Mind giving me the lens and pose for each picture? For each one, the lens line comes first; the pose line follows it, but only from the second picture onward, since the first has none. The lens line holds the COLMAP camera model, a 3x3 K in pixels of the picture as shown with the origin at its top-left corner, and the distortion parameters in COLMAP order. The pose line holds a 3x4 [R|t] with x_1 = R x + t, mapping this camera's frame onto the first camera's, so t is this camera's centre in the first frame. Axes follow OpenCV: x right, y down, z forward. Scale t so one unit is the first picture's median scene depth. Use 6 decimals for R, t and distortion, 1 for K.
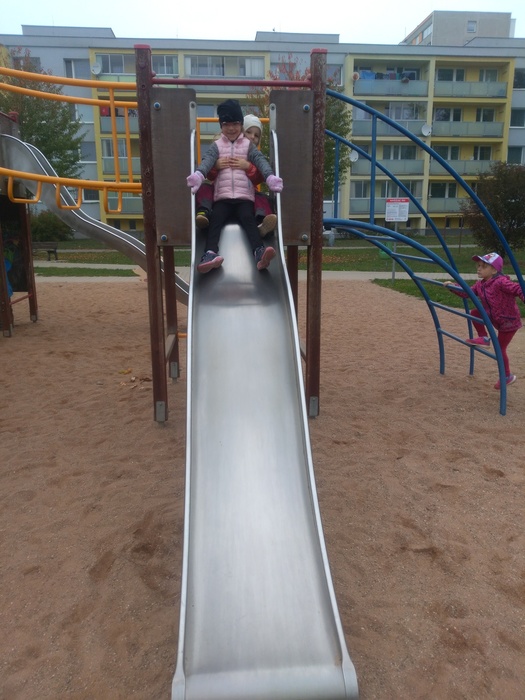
lens RADIAL K [[526.7, 0, 275.6], [0, 526.7, 341.0], [0, 0, 1]] dist [0.036291, -0.064516]
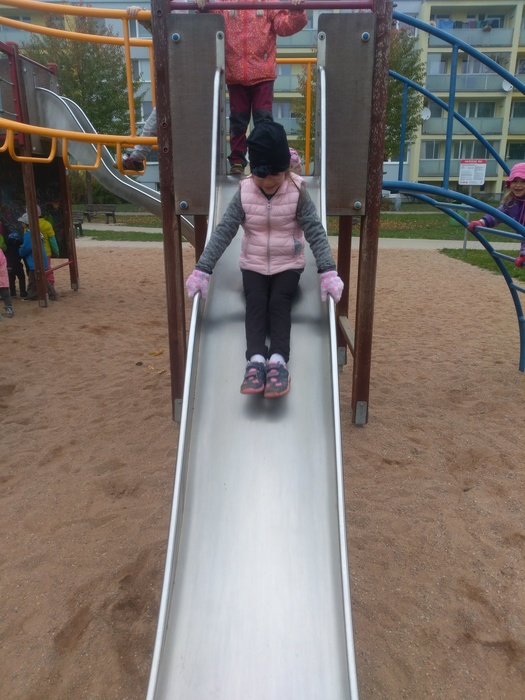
lens RADIAL K [[529.8, 0, 276.7], [0, 529.8, 339.4], [0, 0, 1]] dist [0.028917, -0.049795]
pose [[0.993408, 0.036123, -0.108792, 0.020901], [-0.029334, 0.997559, 0.063372, -0.030810], [0.110815, -0.059762, 0.992043, 0.131650]]
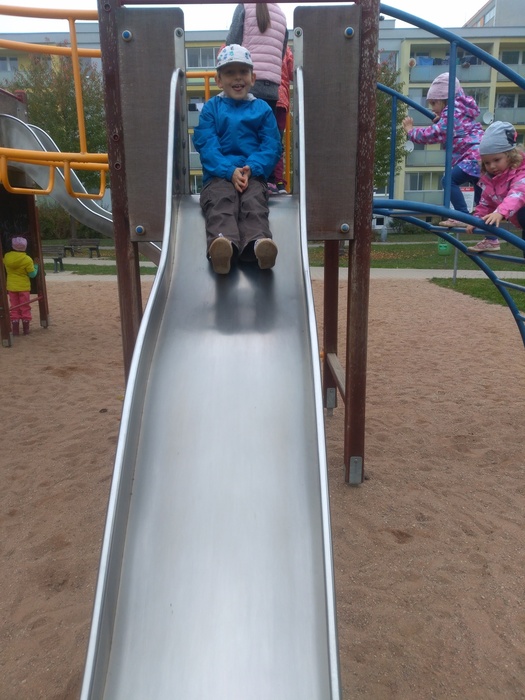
lens RADIAL K [[529.8, 0, 276.7], [0, 529.8, 339.4], [0, 0, 1]] dist [0.028917, -0.049795]
pose [[0.995747, 0.012746, -0.091245, 0.023560], [-0.012428, 0.999915, 0.004058, -0.039728], [0.091289, -0.002907, 0.995820, 0.227065]]
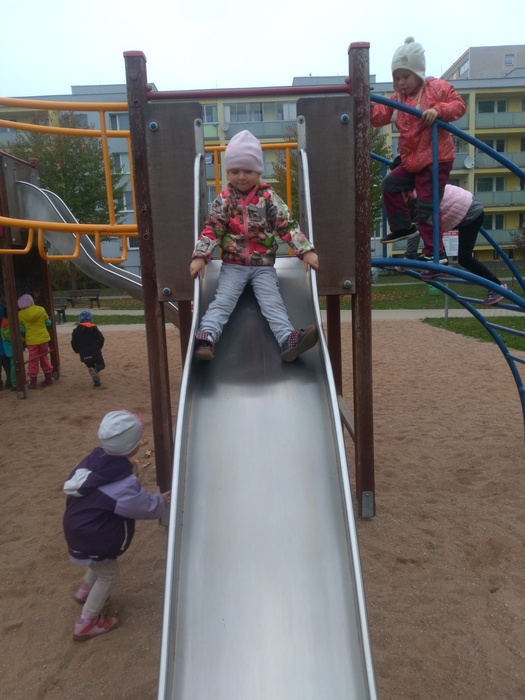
lens RADIAL K [[529.1, 0, 274.7], [0, 529.1, 339.5], [0, 0, 1]] dist [-0.001019, -0.011393]
pose [[0.995997, -0.026610, -0.085339, 0.008574], [0.020160, 0.996936, -0.075573, -0.043703], [0.087088, 0.073550, 0.993482, 0.173542]]
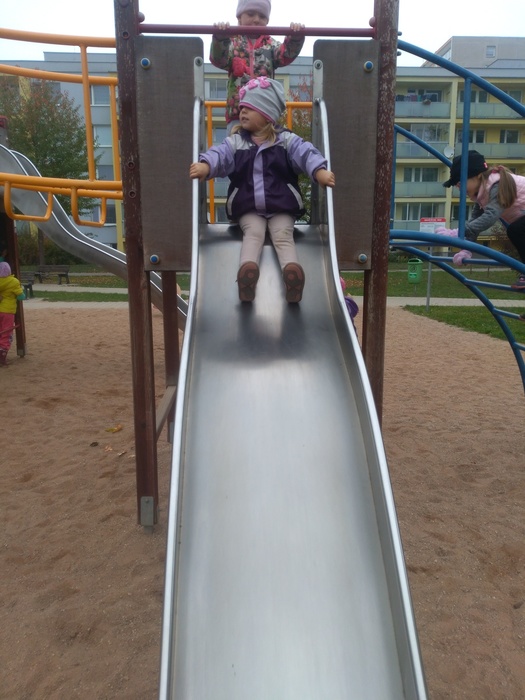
lens RADIAL K [[526.7, 0, 275.6], [0, 526.7, 341.0], [0, 0, 1]] dist [0.036291, -0.064516]
pose [[0.999511, 0.005483, -0.030782, -0.024854], [-0.006797, 0.999062, -0.042757, -0.044428], [0.030518, 0.042945, 0.998611, 0.238304]]
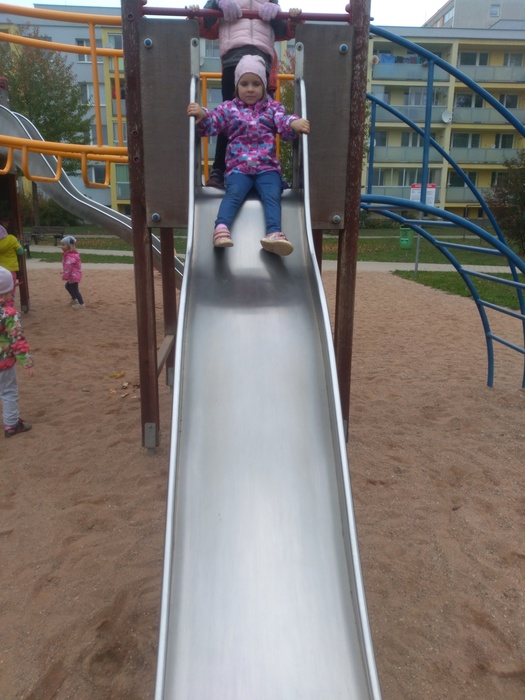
lens RADIAL K [[525.8, 0, 274.9], [0, 525.8, 339.1], [0, 0, 1]] dist [0.044581, -0.068383]
pose [[0.999598, 0.018518, -0.021475, -0.011164], [-0.018143, 0.999681, 0.017559, -0.022724], [0.021793, -0.017162, 0.999615, 0.157624]]
